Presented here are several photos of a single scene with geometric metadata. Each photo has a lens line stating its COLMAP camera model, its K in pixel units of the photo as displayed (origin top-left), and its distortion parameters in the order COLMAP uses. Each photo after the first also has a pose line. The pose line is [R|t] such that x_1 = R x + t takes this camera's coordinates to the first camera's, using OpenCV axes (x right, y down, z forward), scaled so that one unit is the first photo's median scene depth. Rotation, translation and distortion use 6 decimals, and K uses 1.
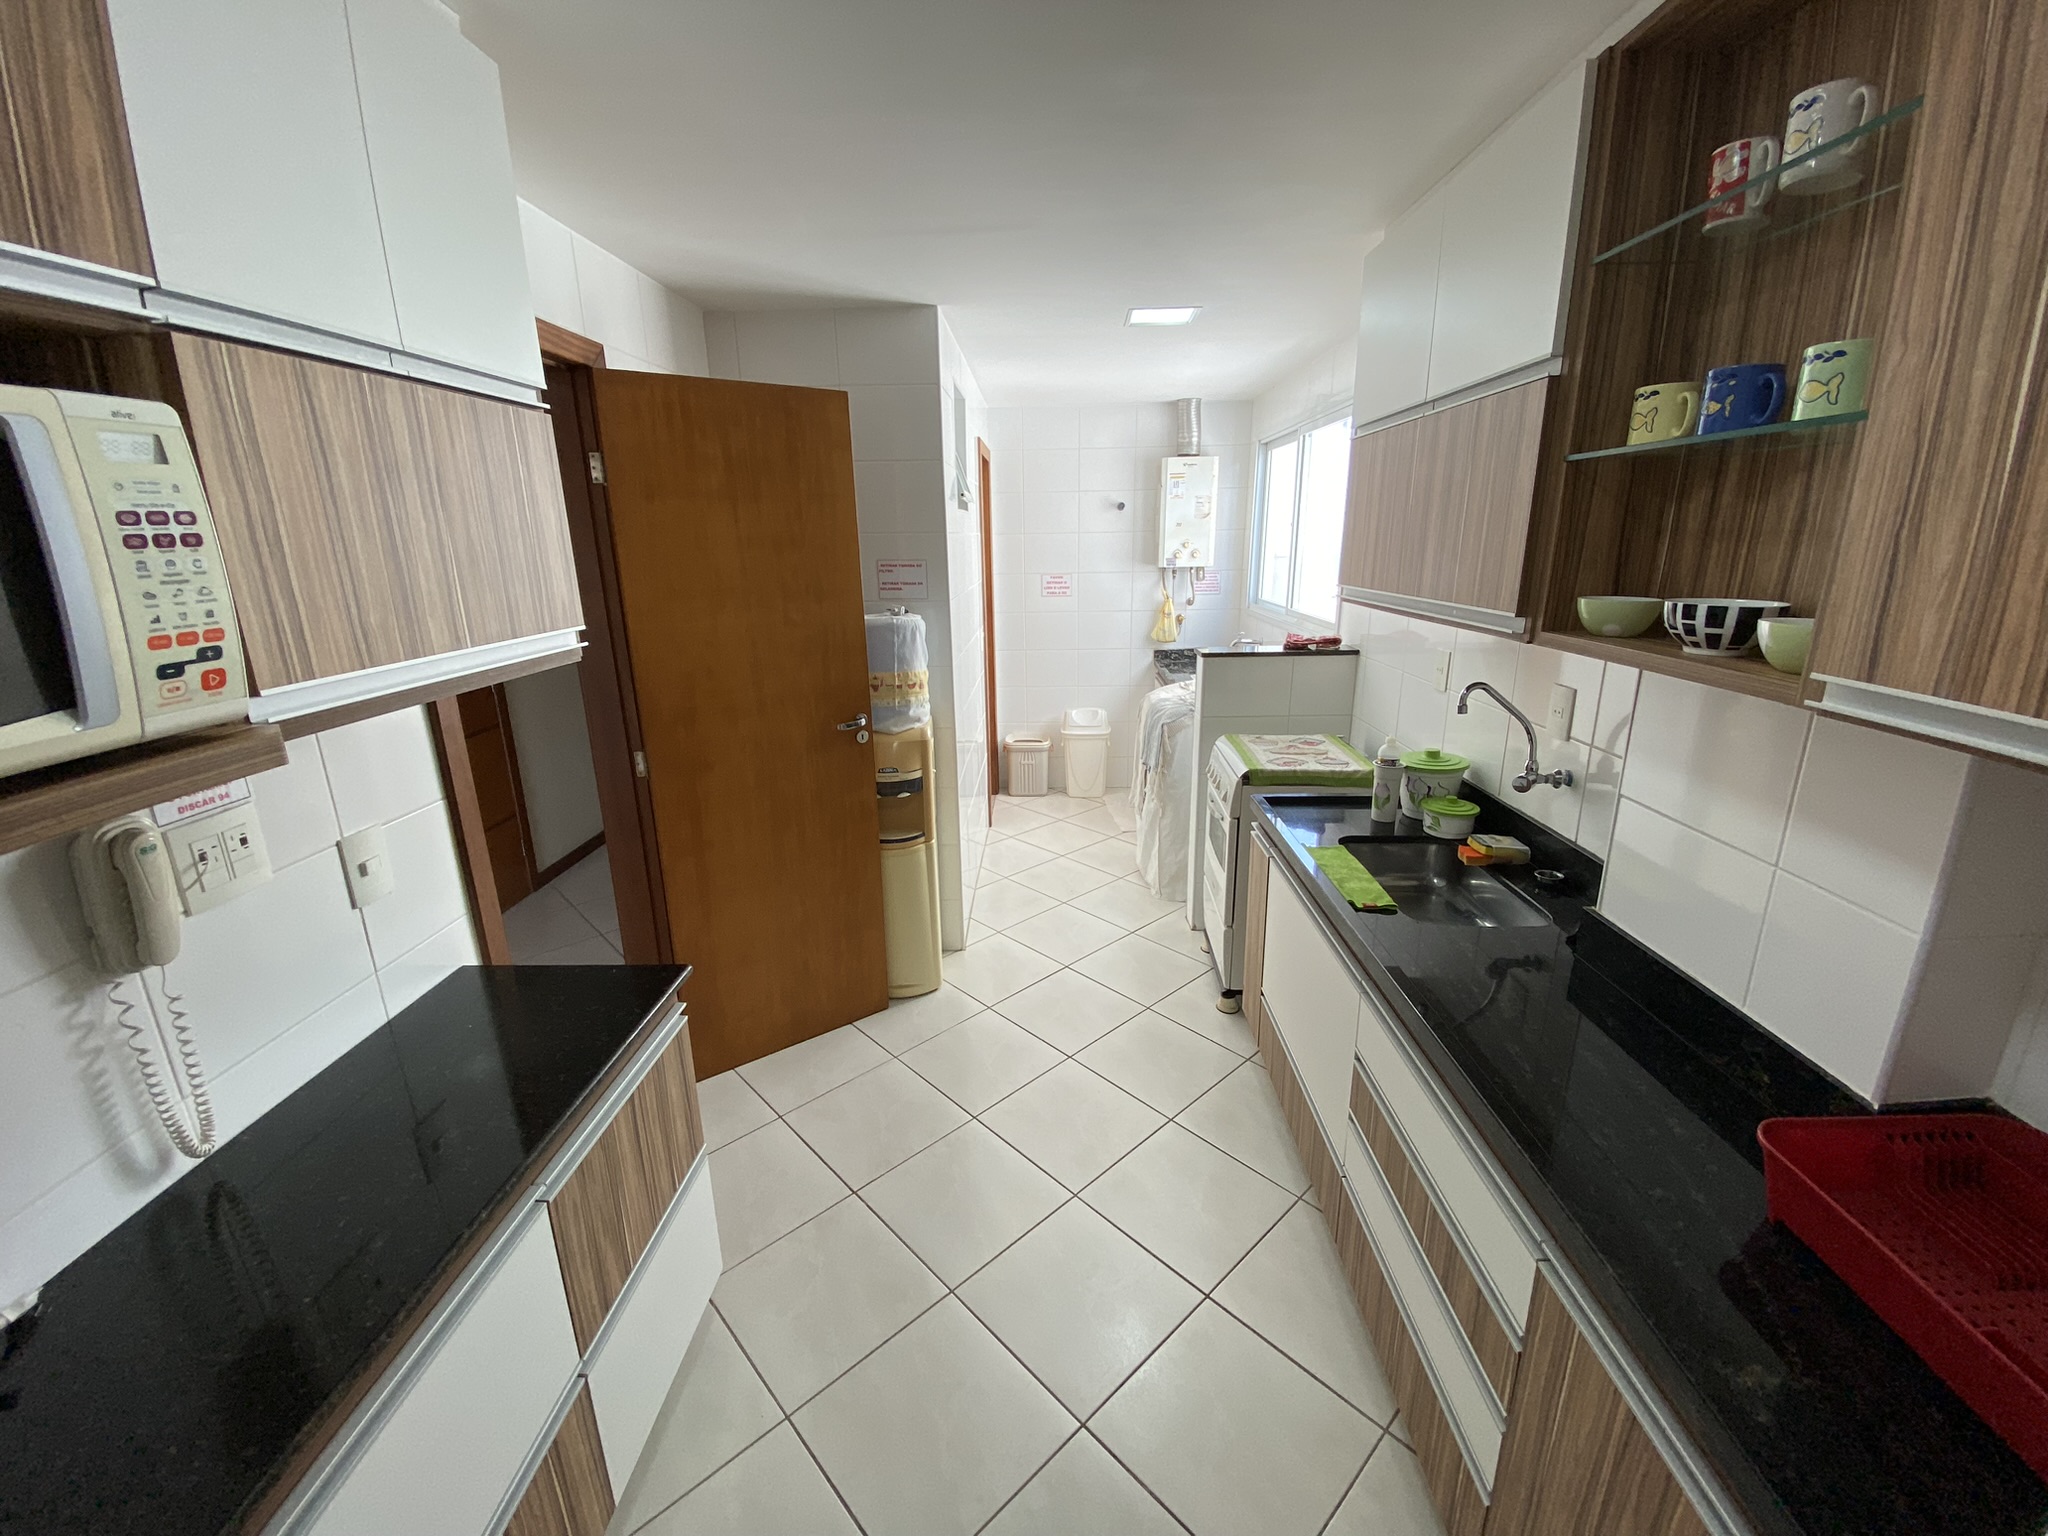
lens RADIAL K [[831.8, 0, 1017.5], [0, 831.8, 773.1], [0, 0, 1]] dist [-0.015937, -0.006271]
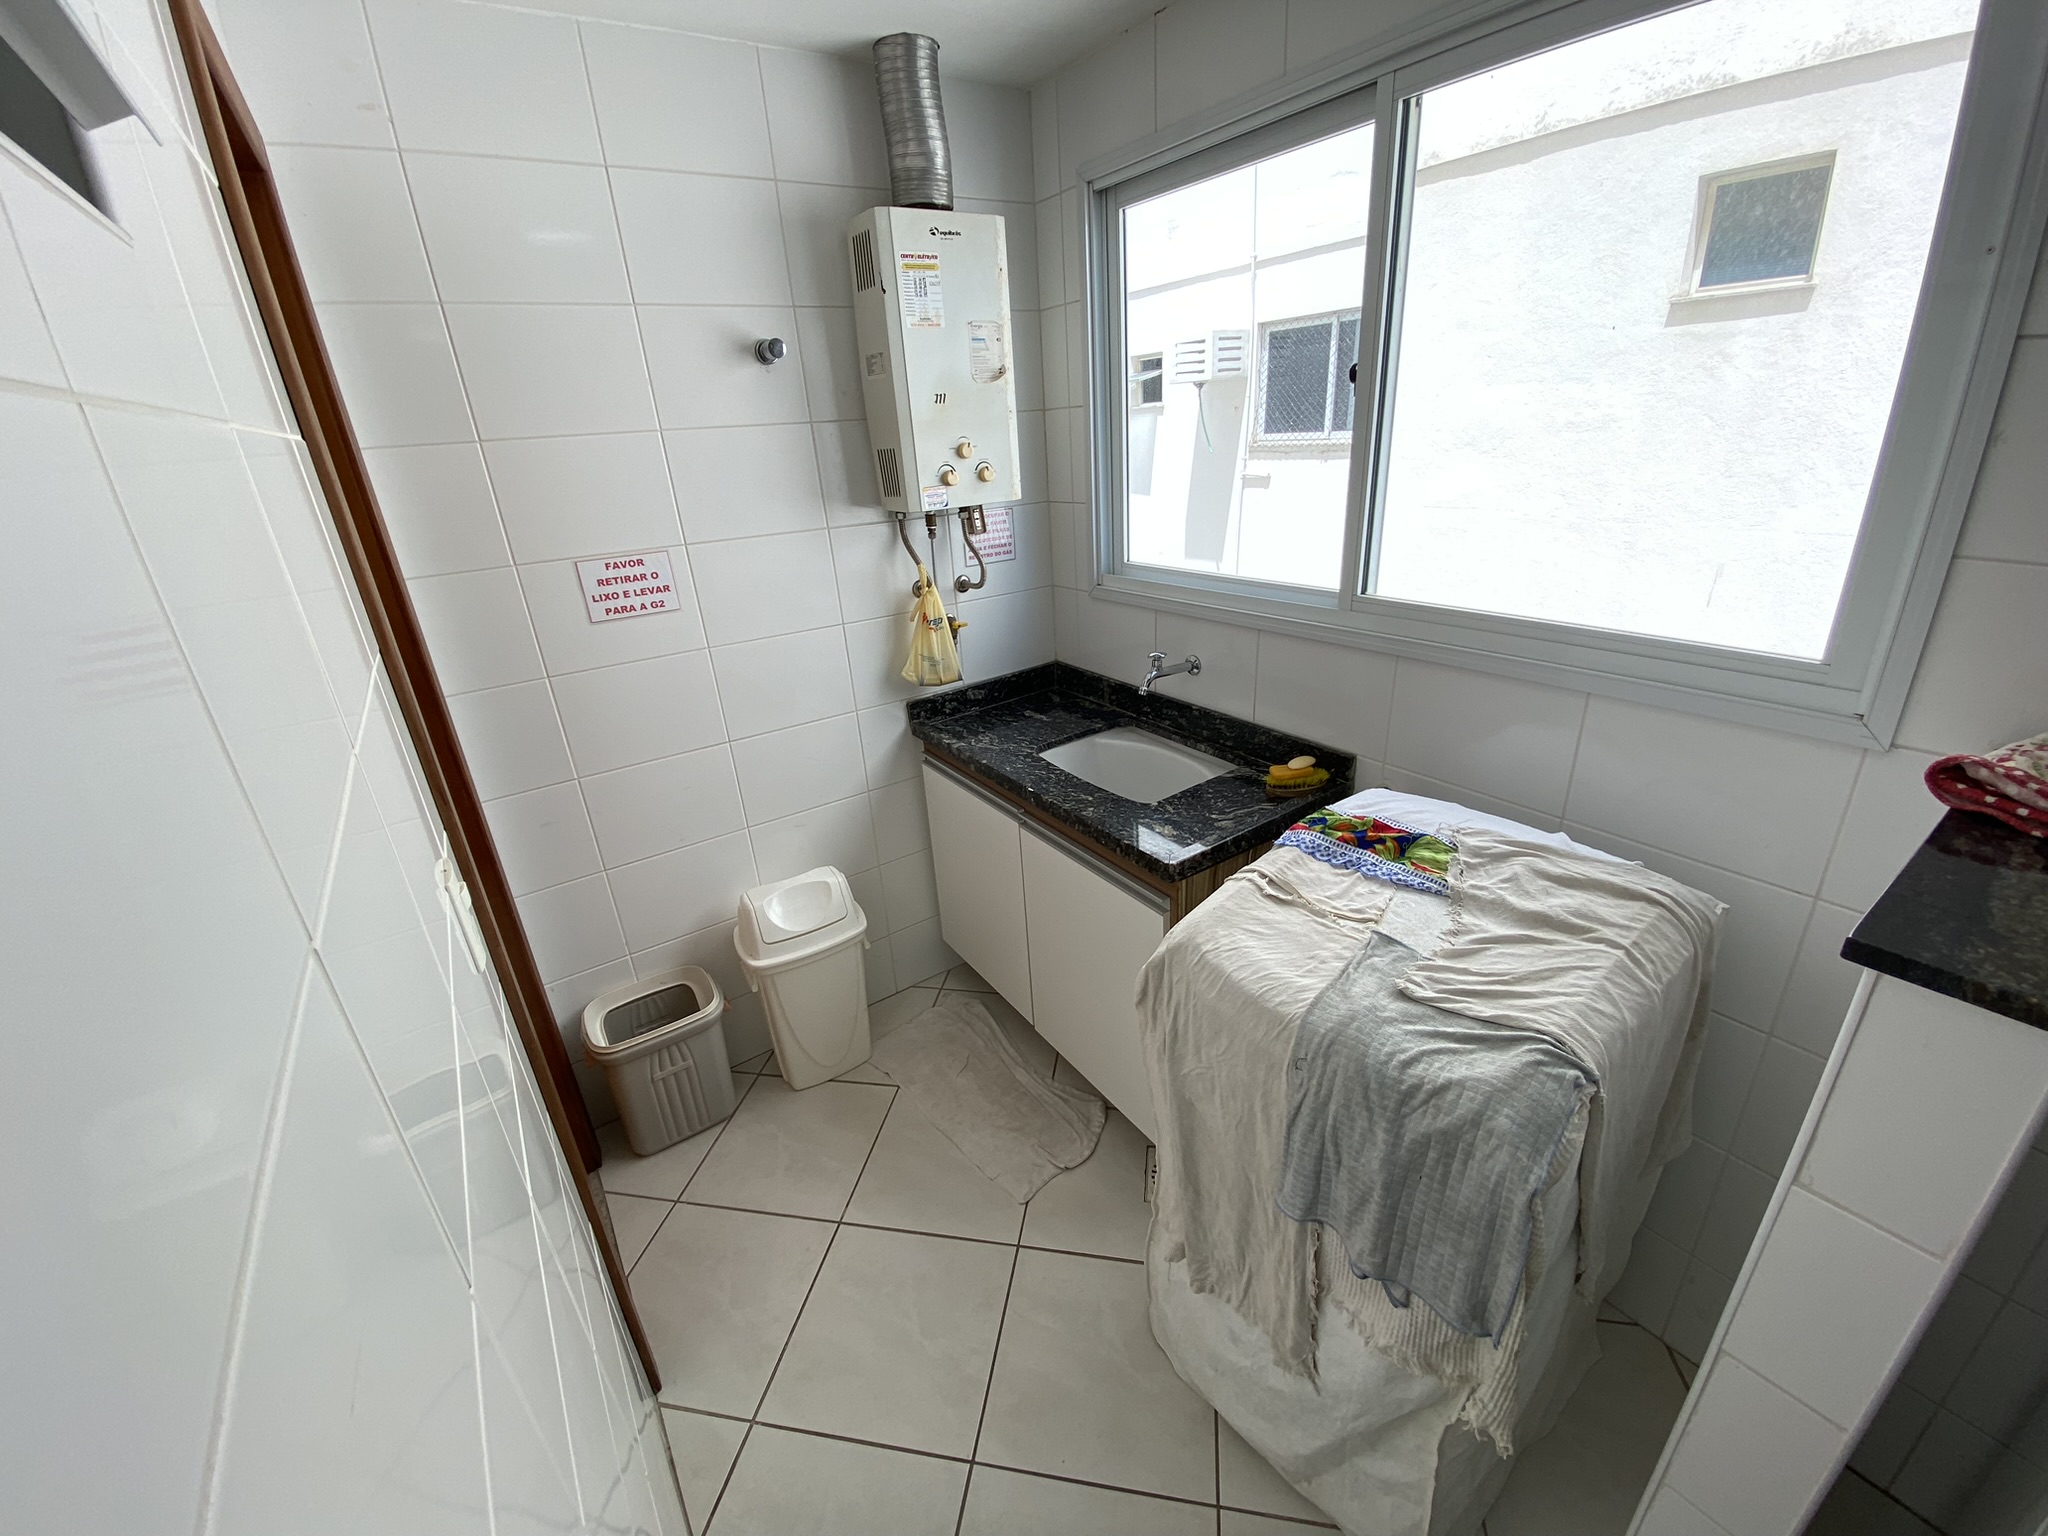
lens RADIAL K [[831.8, 0, 1045.7], [0, 831.8, 761.3], [0, 0, 1]] dist [-0.015937, -0.006271]
pose [[0.790641, -0.262008, 0.553388, -0.025328], [0.199945, 0.964751, 0.171105, -0.182334], [-0.578712, -0.024635, 0.815160, 0.618725]]
